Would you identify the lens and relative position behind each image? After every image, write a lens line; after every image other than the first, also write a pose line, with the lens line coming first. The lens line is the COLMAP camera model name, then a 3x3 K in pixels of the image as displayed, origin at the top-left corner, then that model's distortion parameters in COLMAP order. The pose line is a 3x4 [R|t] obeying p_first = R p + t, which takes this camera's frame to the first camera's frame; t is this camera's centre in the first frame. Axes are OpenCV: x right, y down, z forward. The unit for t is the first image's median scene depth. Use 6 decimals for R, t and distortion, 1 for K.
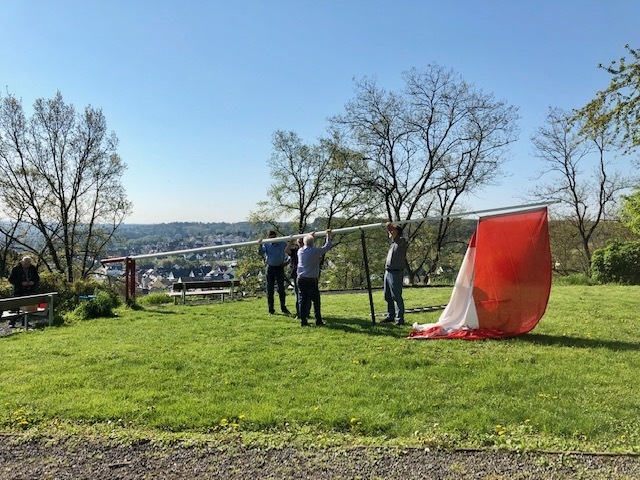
lens RADIAL K [[566.9, 0, 319.1], [0, 566.9, 258.9], [0, 0, 1]] dist [0.010231, -0.001311]
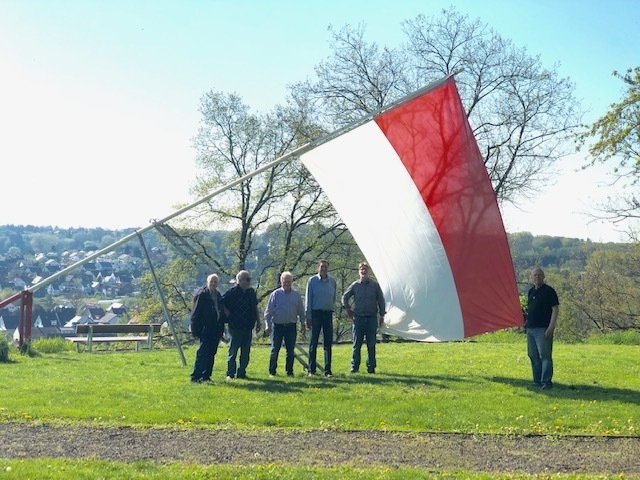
lens RADIAL K [[1053.5, 0, 321.6], [0, 1053.5, 229.0], [0, 0, 1]] dist [-0.024997, 0.056670]
pose [[0.998599, 0.030424, 0.043284, 0.005218], [-0.027402, 0.997257, -0.068757, 0.000380], [-0.045257, 0.067475, 0.996694, -0.201511]]
